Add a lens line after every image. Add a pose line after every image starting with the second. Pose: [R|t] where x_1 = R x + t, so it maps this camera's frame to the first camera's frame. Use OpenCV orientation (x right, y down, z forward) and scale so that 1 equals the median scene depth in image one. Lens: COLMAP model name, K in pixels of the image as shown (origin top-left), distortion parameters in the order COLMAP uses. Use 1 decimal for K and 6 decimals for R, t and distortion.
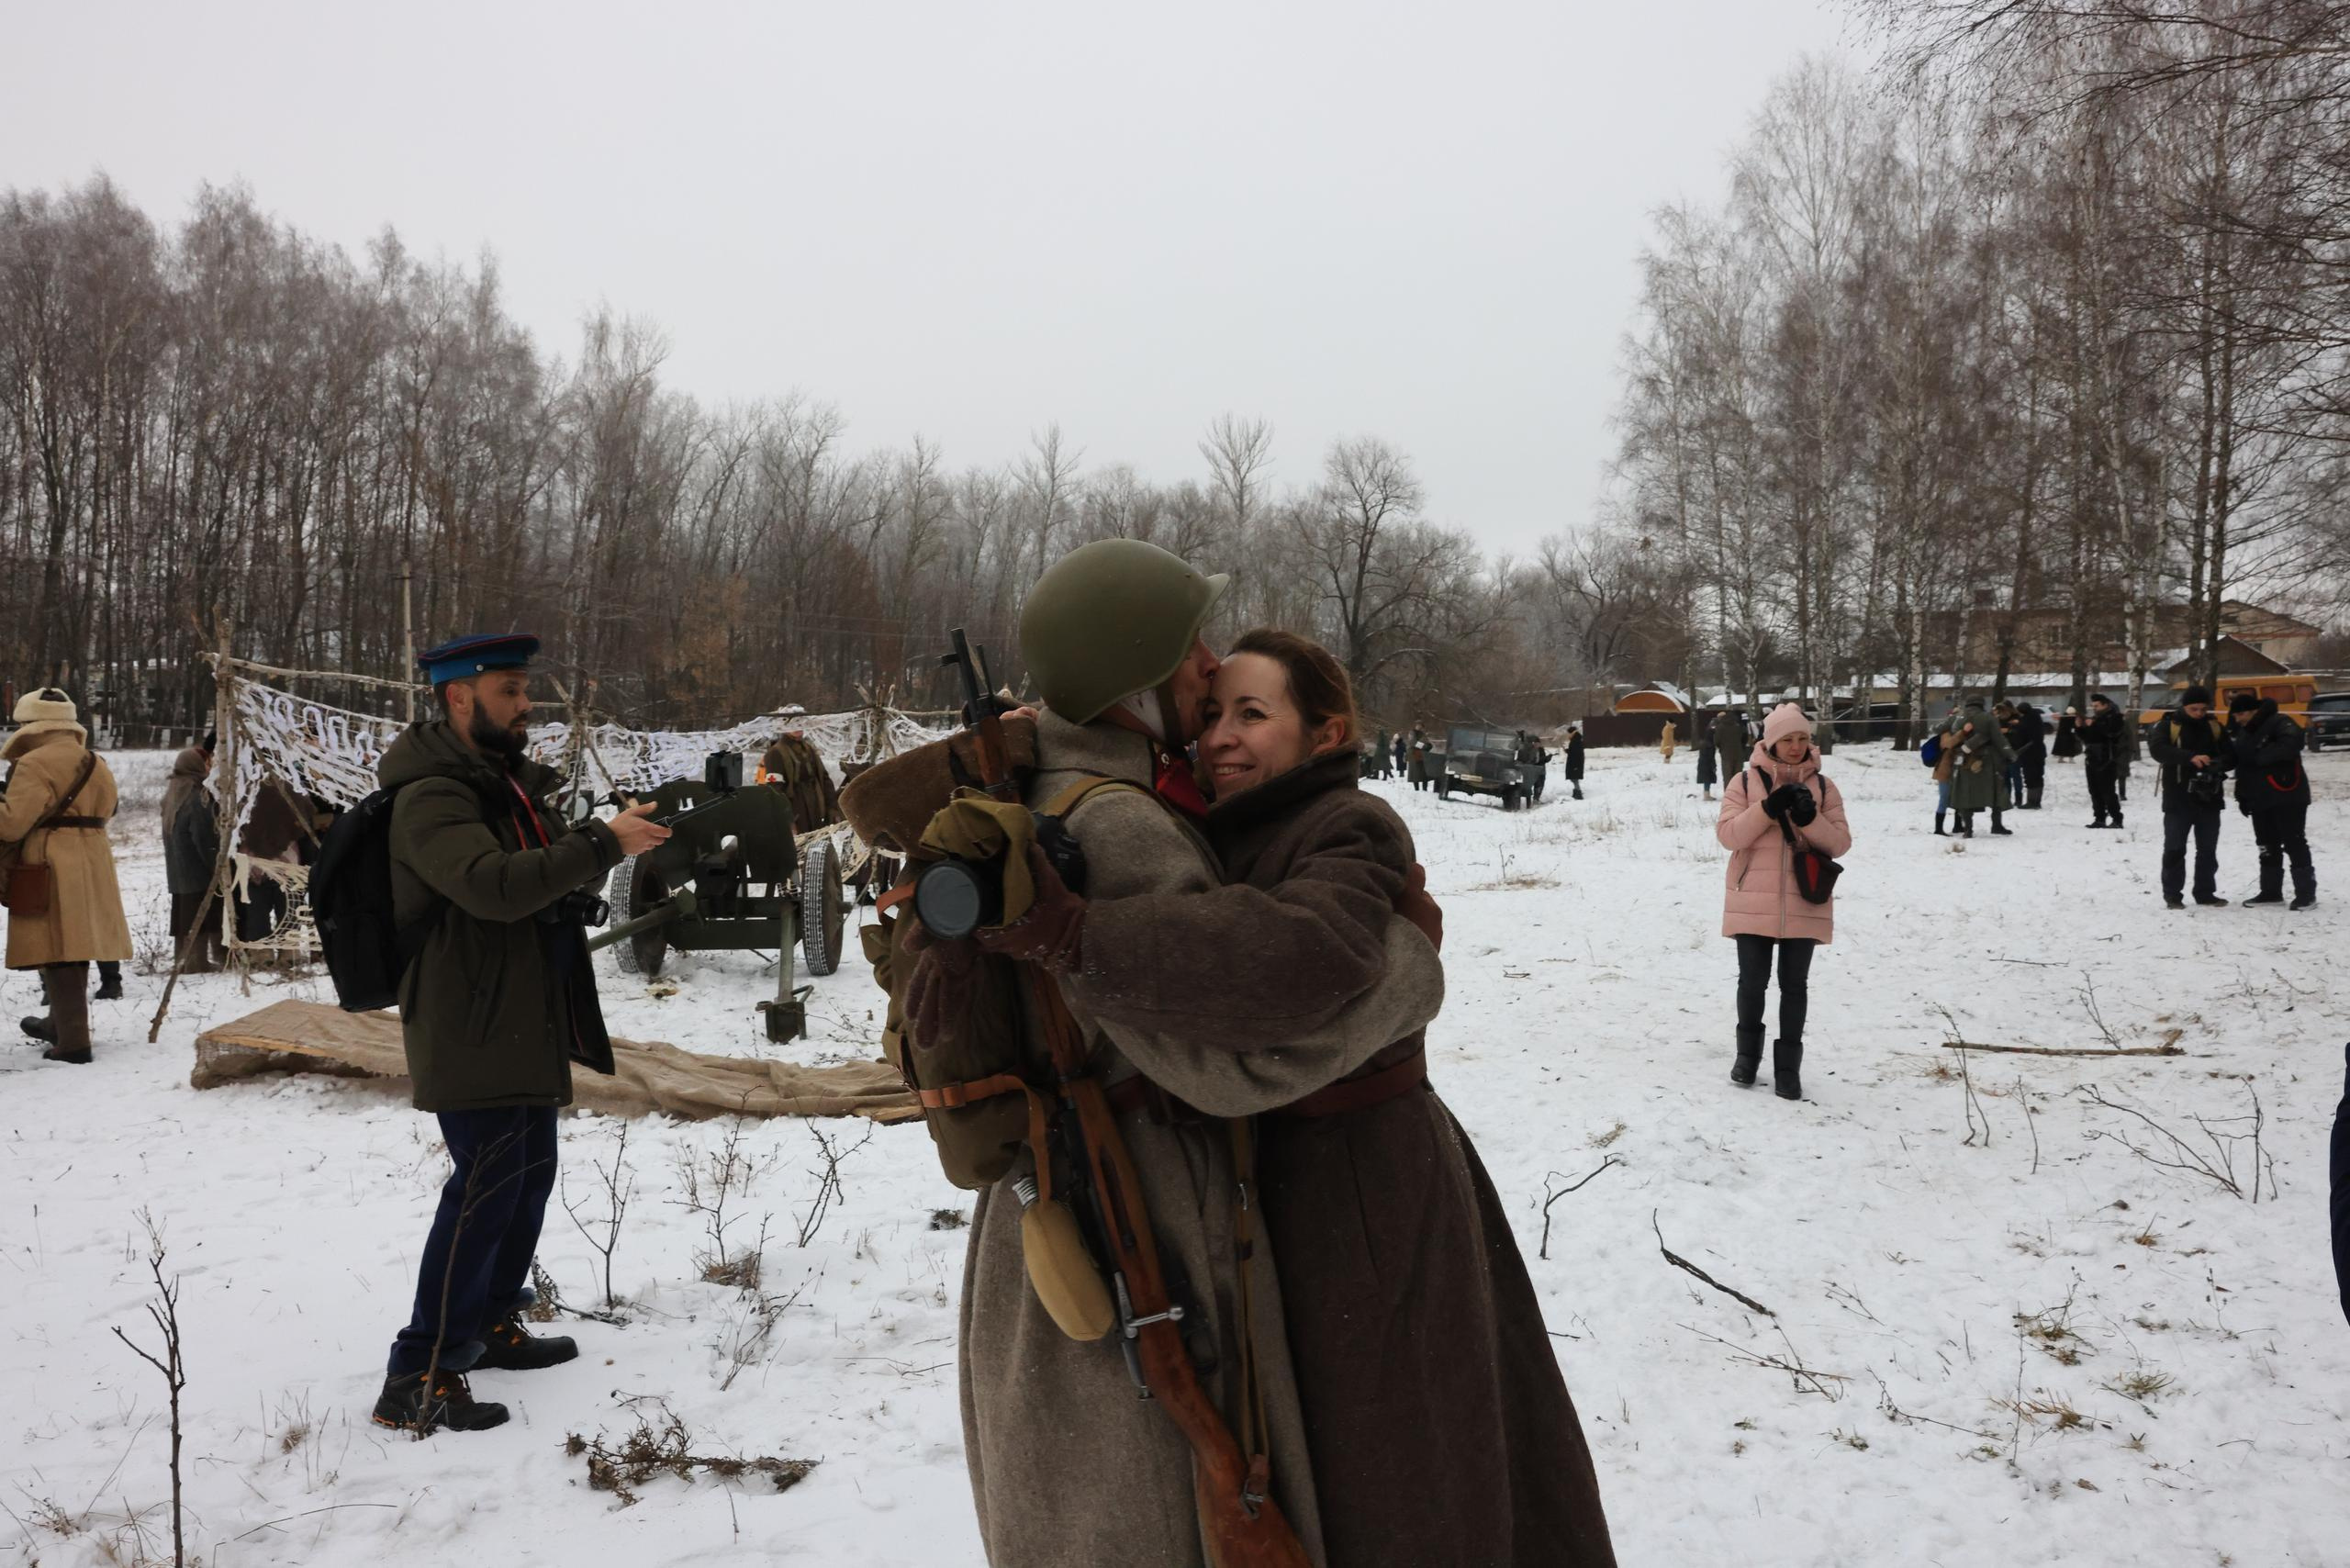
lens RADIAL K [[1847.2, 0, 1170.1], [0, 1847.2, 780.0], [0, 0, 1]] dist [0.000426, 0.007242]
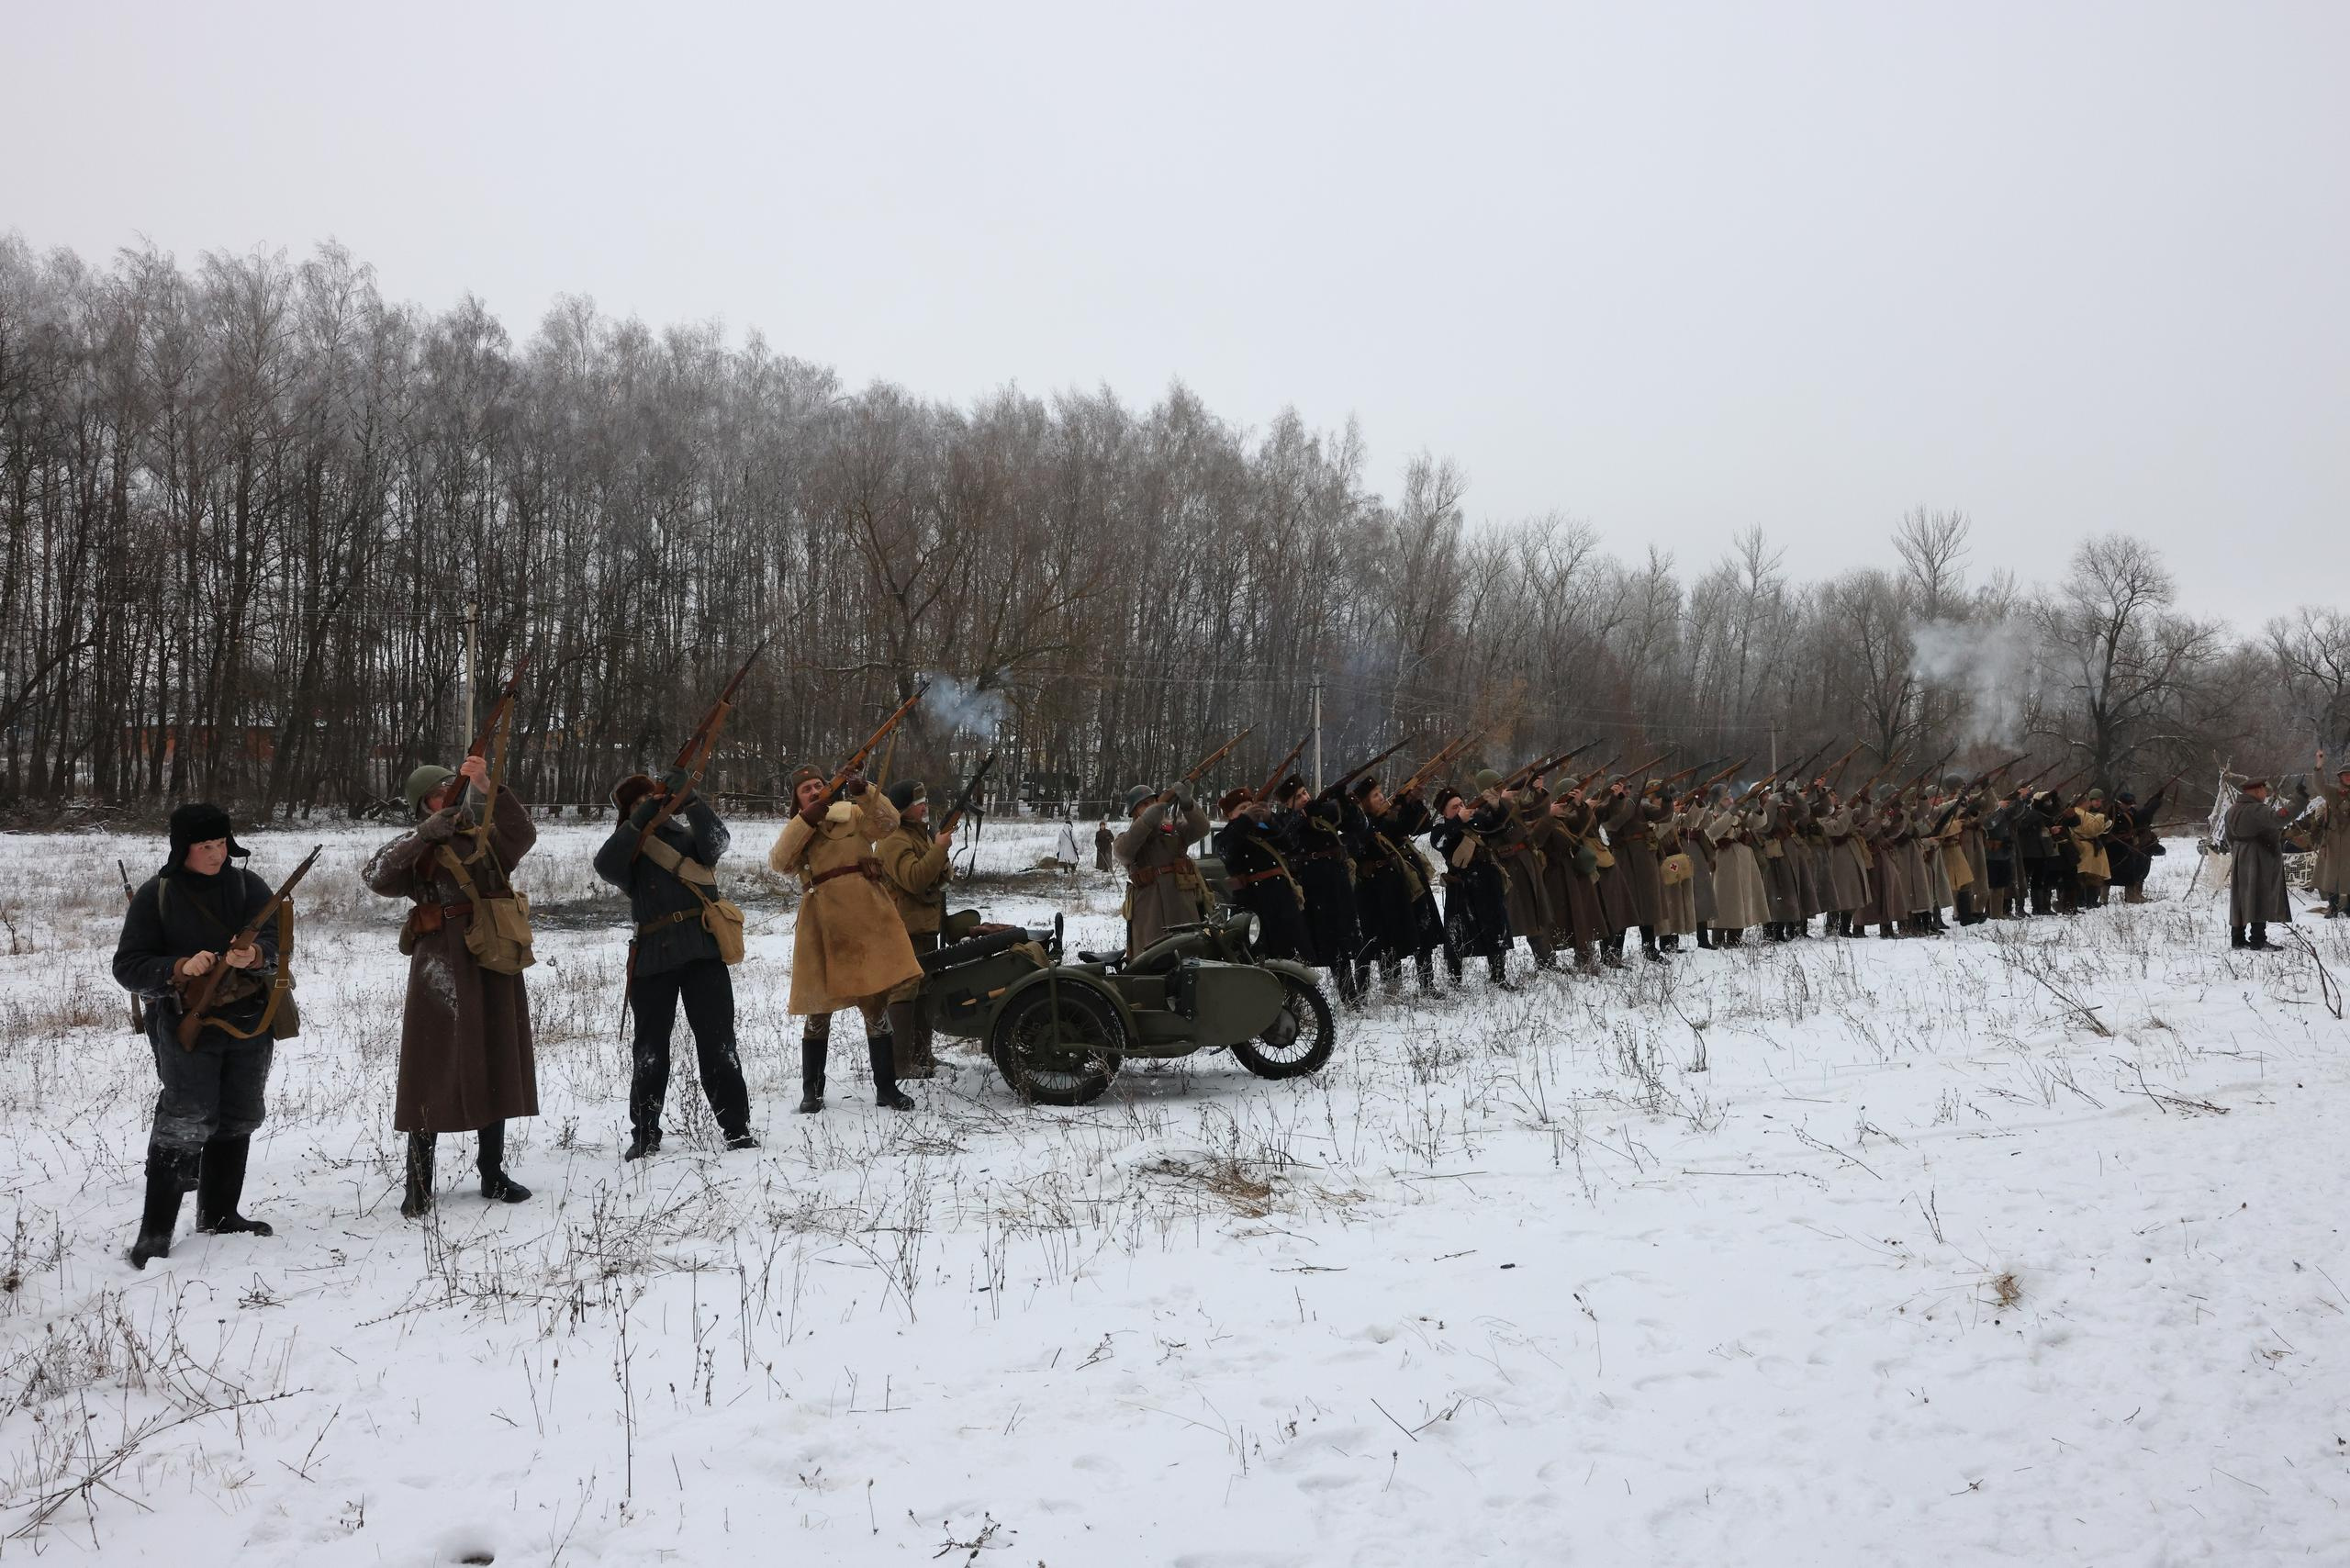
lens RADIAL K [[1847.2, 0, 1170.1], [0, 1847.2, 780.0], [0, 0, 1]] dist [0.000426, 0.007242]
pose [[0.954304, 0.000365, -0.298839, -0.091695], [-0.013839, 0.998980, -0.042974, 0.006483], [0.298518, 0.045146, 0.953335, -0.157335]]
